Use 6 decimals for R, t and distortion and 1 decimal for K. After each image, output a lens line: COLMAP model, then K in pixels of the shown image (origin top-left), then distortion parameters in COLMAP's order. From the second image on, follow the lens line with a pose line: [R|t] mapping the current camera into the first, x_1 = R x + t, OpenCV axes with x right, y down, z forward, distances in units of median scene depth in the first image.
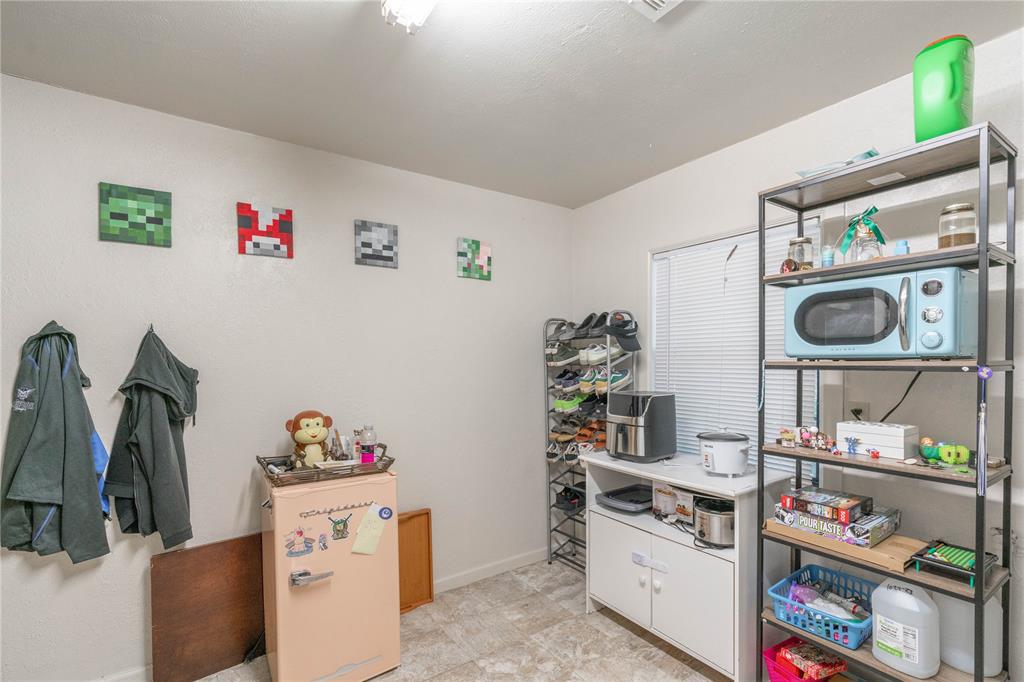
lens RADIAL K [[476.0, 0, 511.3], [0, 476.0, 368.5], [0, 0, 1]] dist [-0.000281, -0.000094]
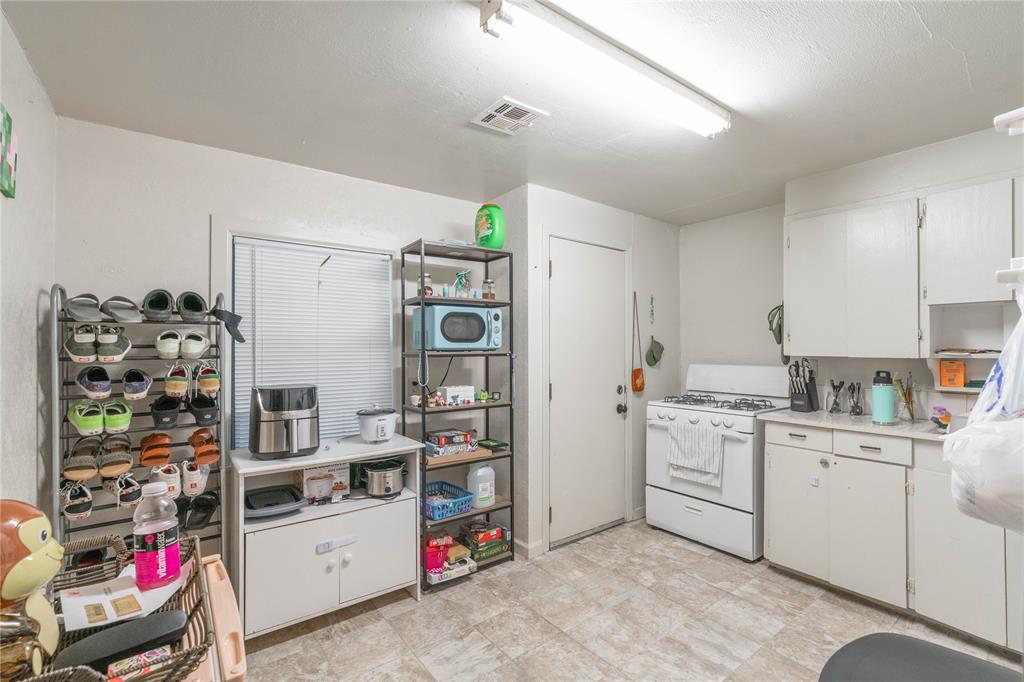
lens RADIAL K [[456.7, 0, 505.9], [0, 456.7, 343.5], [0, 0, 1]] dist [0.001279, 0.000235]
pose [[-0.028040, 0.012486, 0.999529, -0.973349], [0.021127, 0.999706, -0.011895, -0.021364], [-0.999384, 0.020783, -0.028295, 0.846474]]
